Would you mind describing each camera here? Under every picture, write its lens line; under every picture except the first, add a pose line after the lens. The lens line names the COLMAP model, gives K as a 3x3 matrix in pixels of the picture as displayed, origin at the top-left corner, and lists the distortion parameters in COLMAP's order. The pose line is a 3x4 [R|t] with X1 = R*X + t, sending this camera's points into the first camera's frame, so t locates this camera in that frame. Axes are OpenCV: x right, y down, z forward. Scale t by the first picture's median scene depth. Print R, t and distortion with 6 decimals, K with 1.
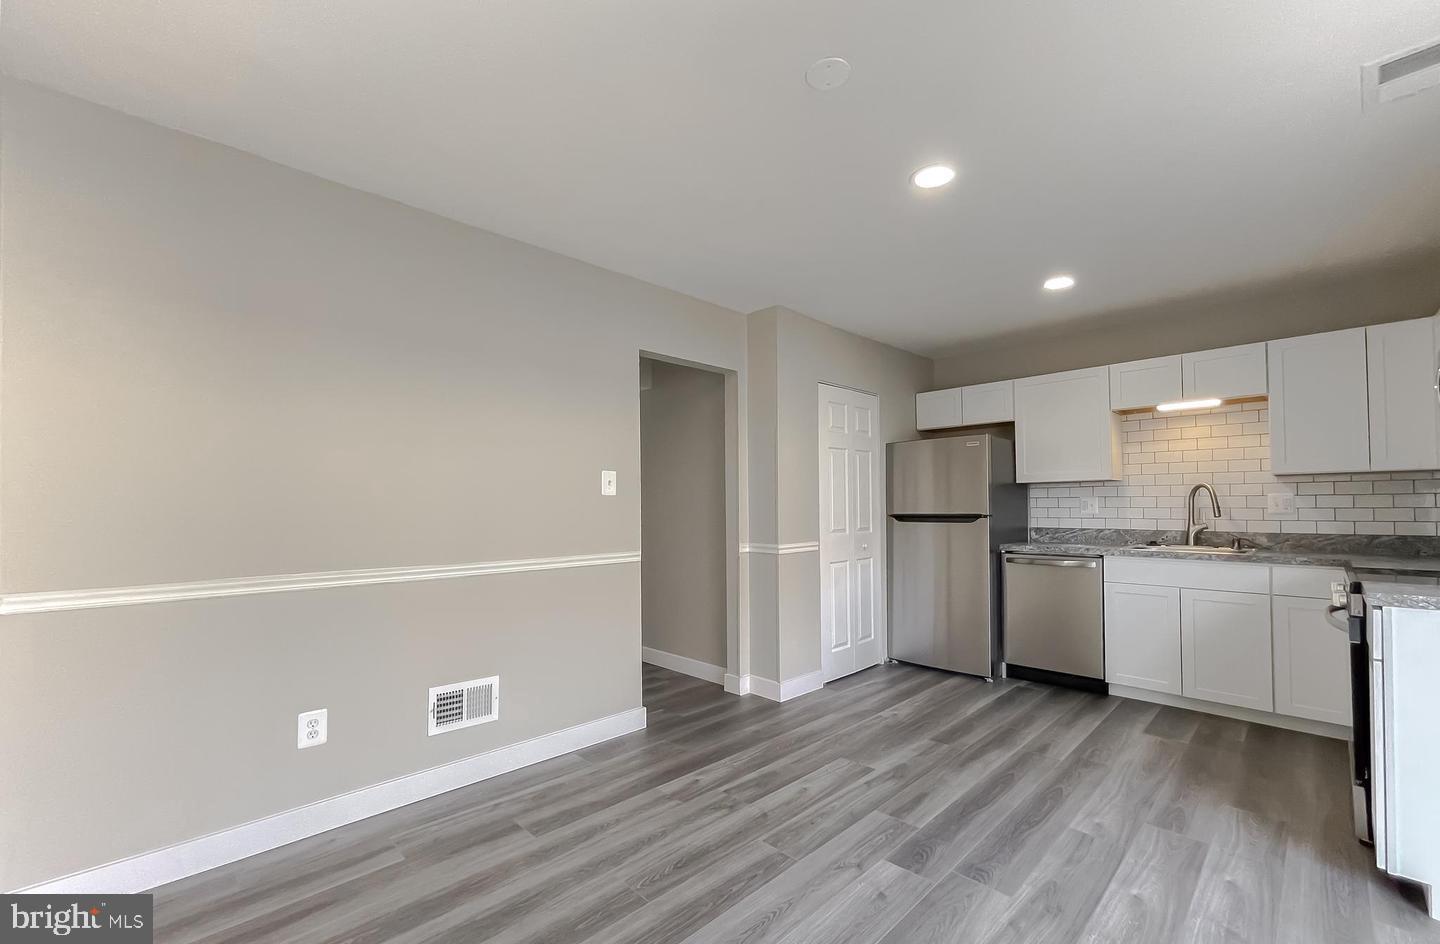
lens RADIAL K [[601.0, 0, 720.3], [0, 601.0, 494.1], [0, 0, 1]] dist [-0.017937, 0.015215]
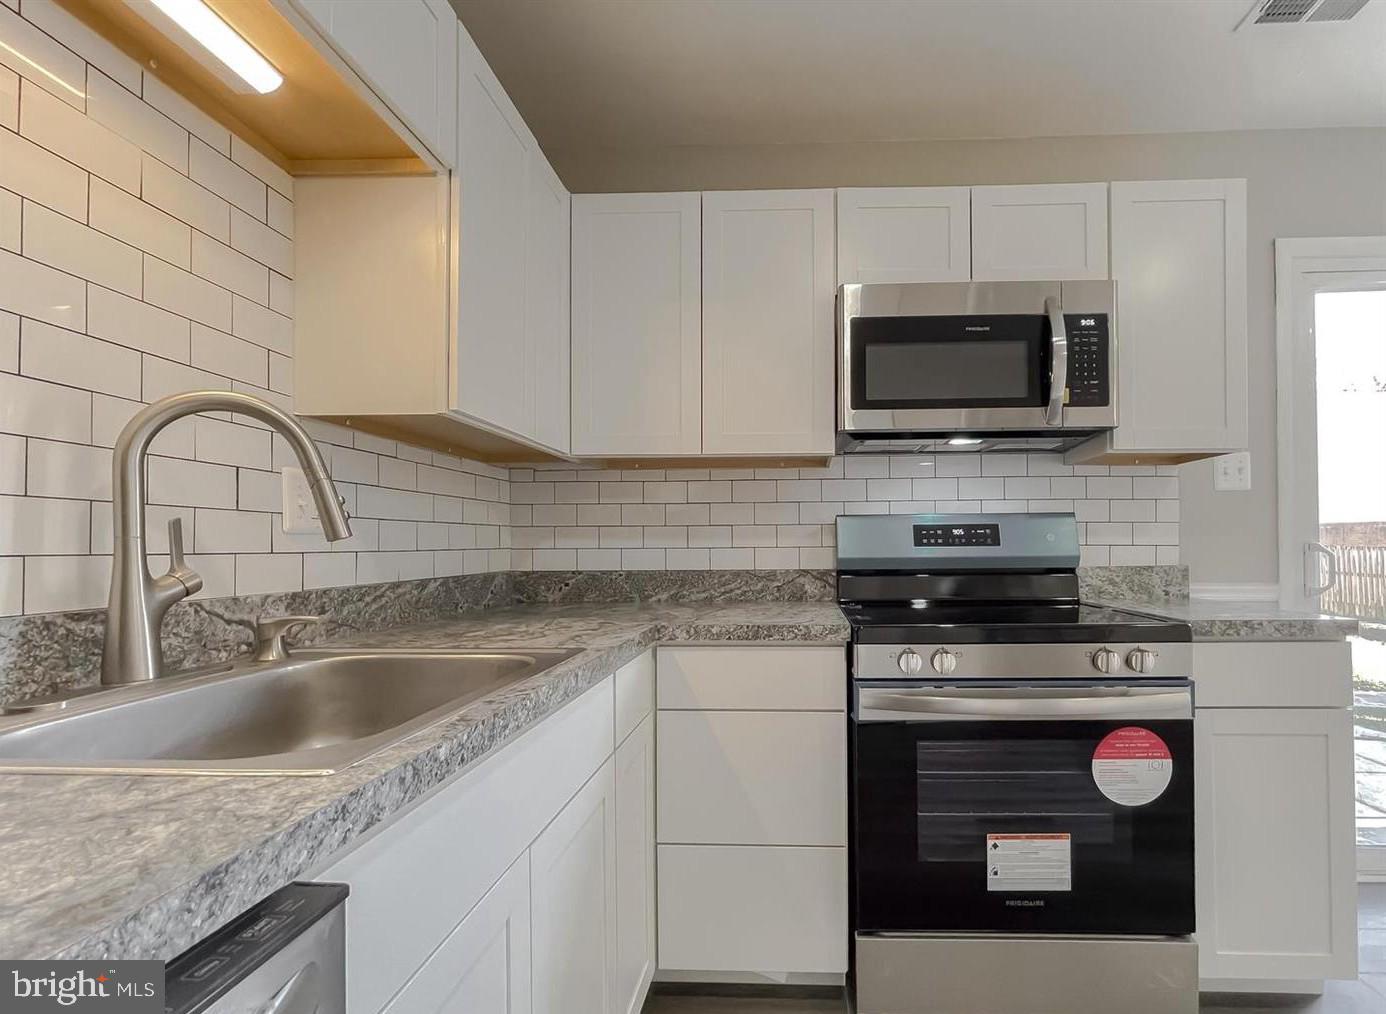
lens RADIAL K [[643.9, 0, 770.7], [0, 643.9, 539.8], [0, 0, 1]] dist [-0.000568, -0.000220]
pose [[-0.687172, 0.014700, 0.726346, 0.526004], [-0.005161, 0.999671, -0.025114, 0.046576], [-0.726477, -0.021006, -0.686870, 1.102217]]
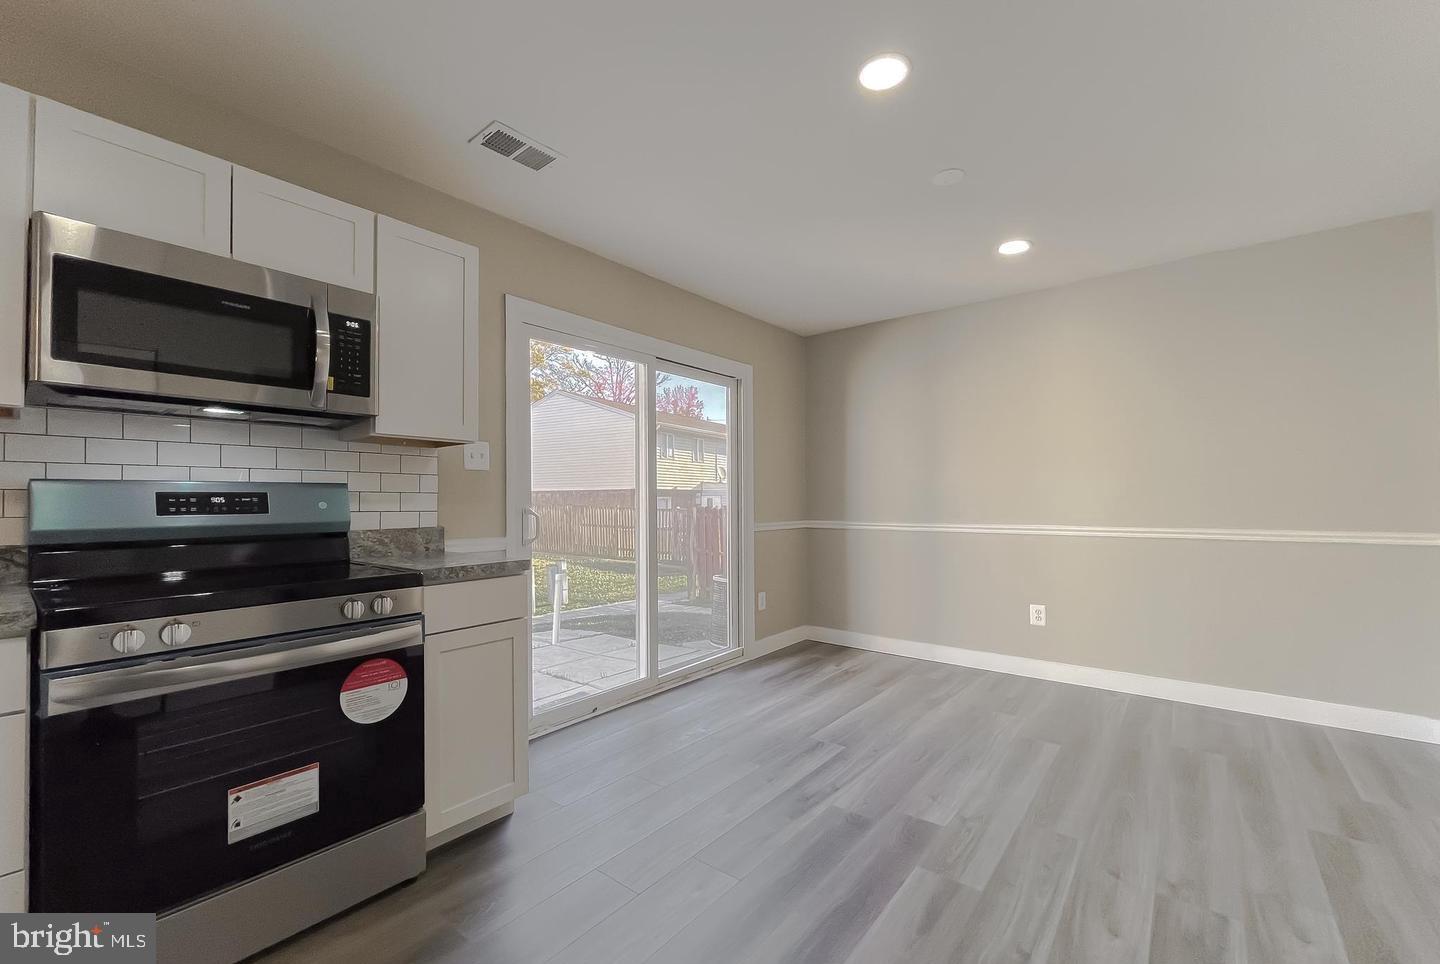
lens RADIAL K [[593.7, 0, 715.7], [0, 593.7, 491.6], [0, 0, 1]] dist [-0.001107, 0.000566]
pose [[-0.993786, 0.009661, -0.110884, 0.447290], [0.013751, 0.999251, -0.036180, 0.041604], [0.110451, -0.037480, -0.993175, 1.156278]]
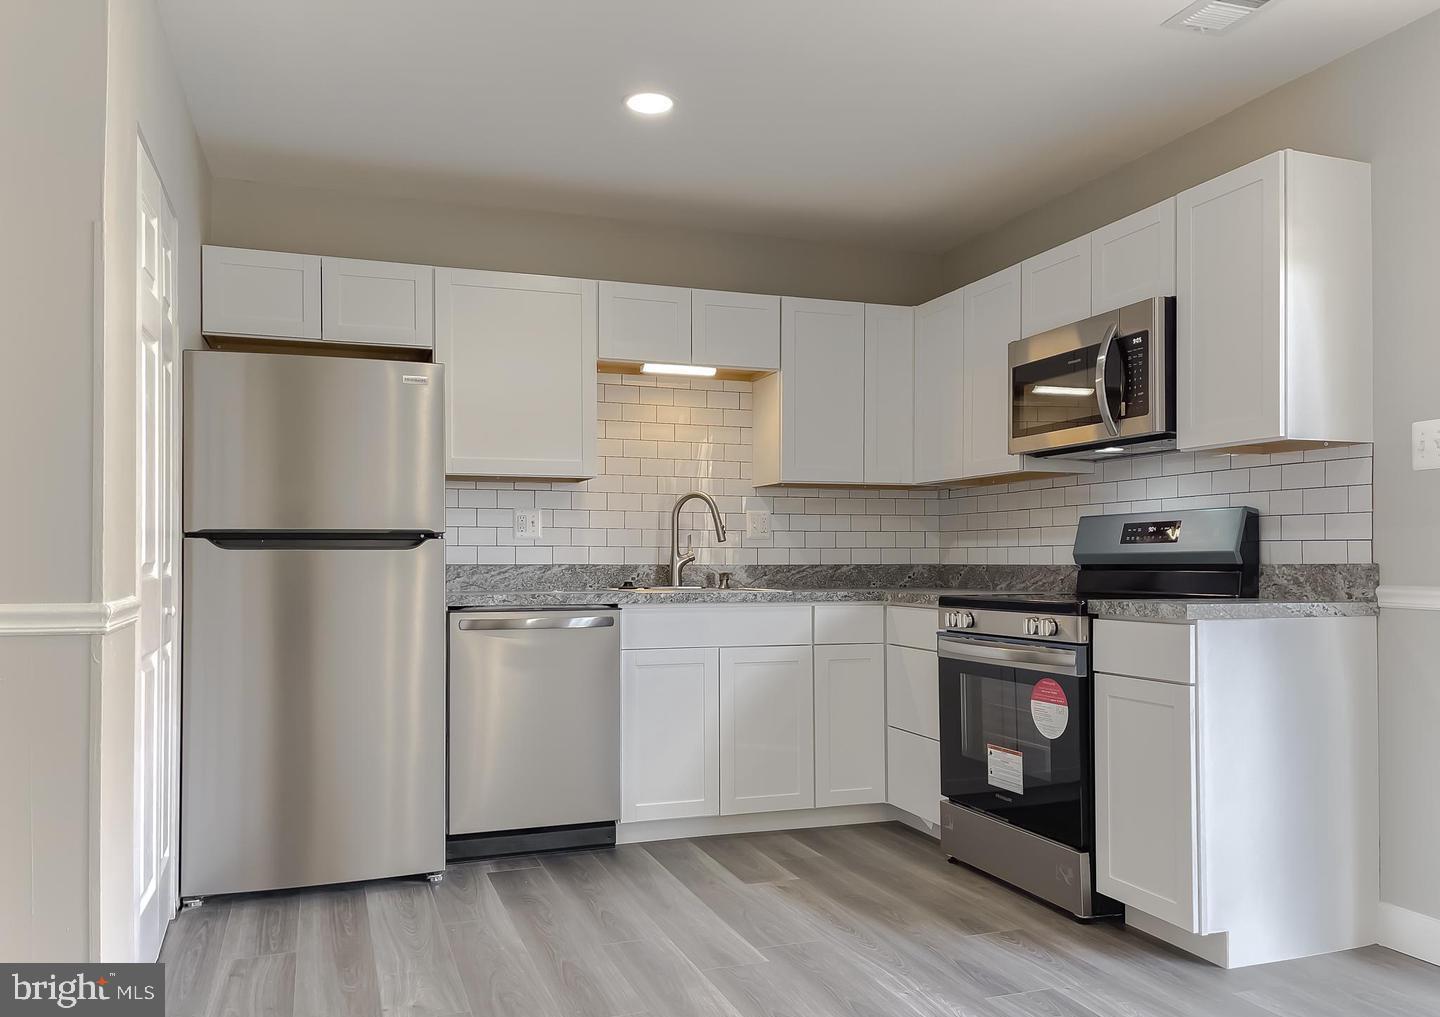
lens RADIAL K [[1101.8, 0, 719.1], [0, 1101.8, 547.5], [0, 0, 1]] dist [0.105845, -0.160967]
pose [[0.422952, 0.015237, 0.906024, -0.313778], [-0.019277, 0.999784, -0.007814, 0.057505], [-0.905947, -0.014160, 0.423154, 0.495225]]
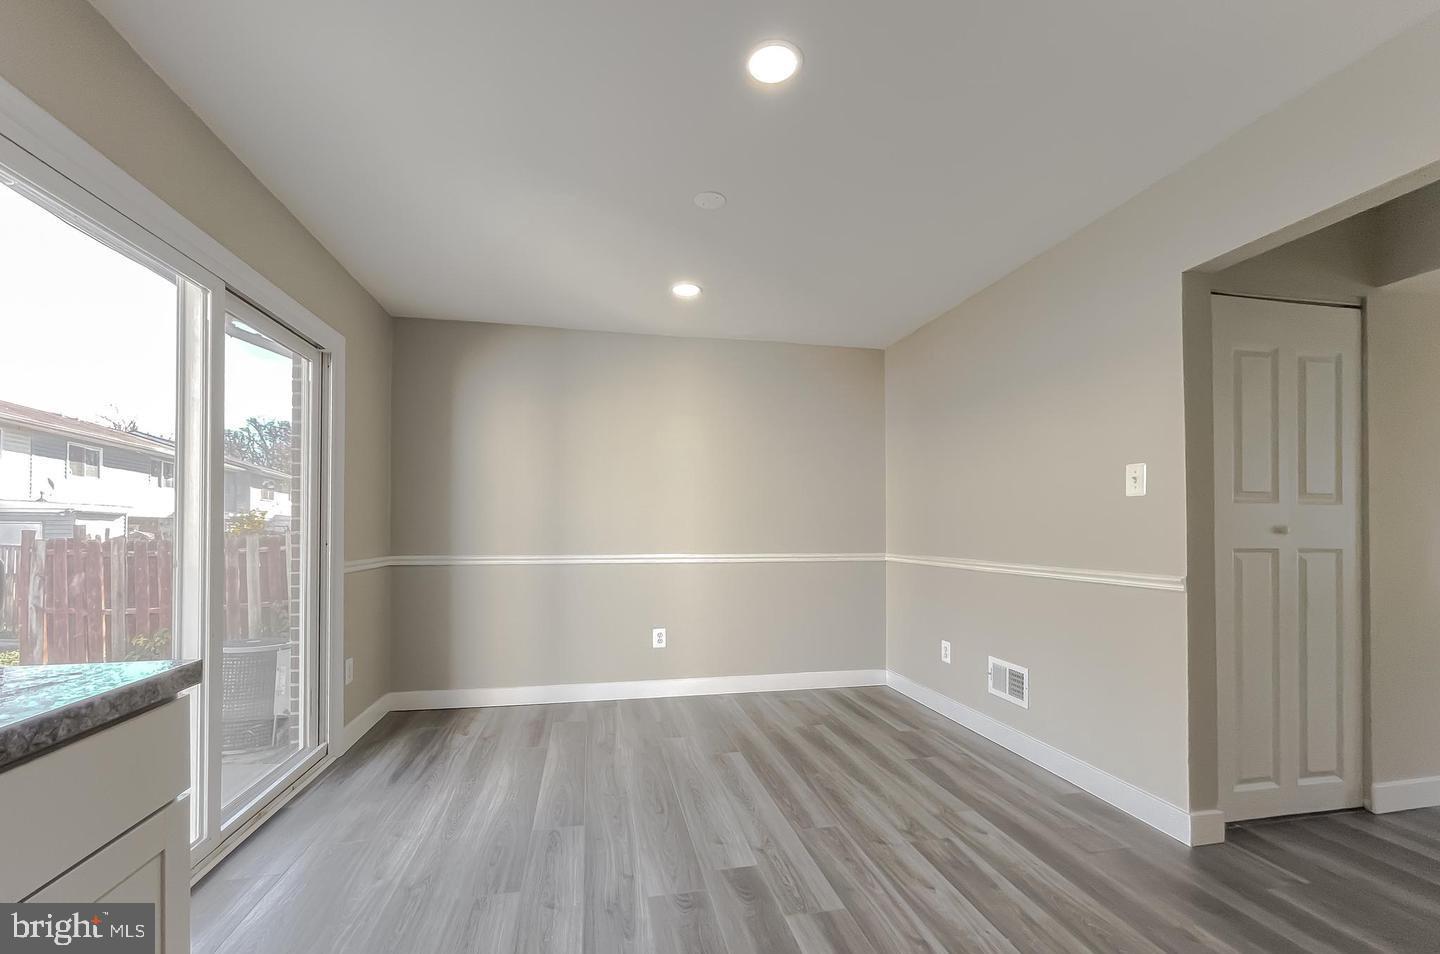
lens RADIAL K [[604.6, 0, 715.1], [0, 604.6, 524.0], [0, 0, 1]] dist [0.000073, 0.000010]
pose [[-0.543850, -0.001671, -0.839181, 0.674717], [0.020651, 0.999669, -0.015374, 0.033383], [0.838928, -0.025691, -0.543635, 0.876690]]
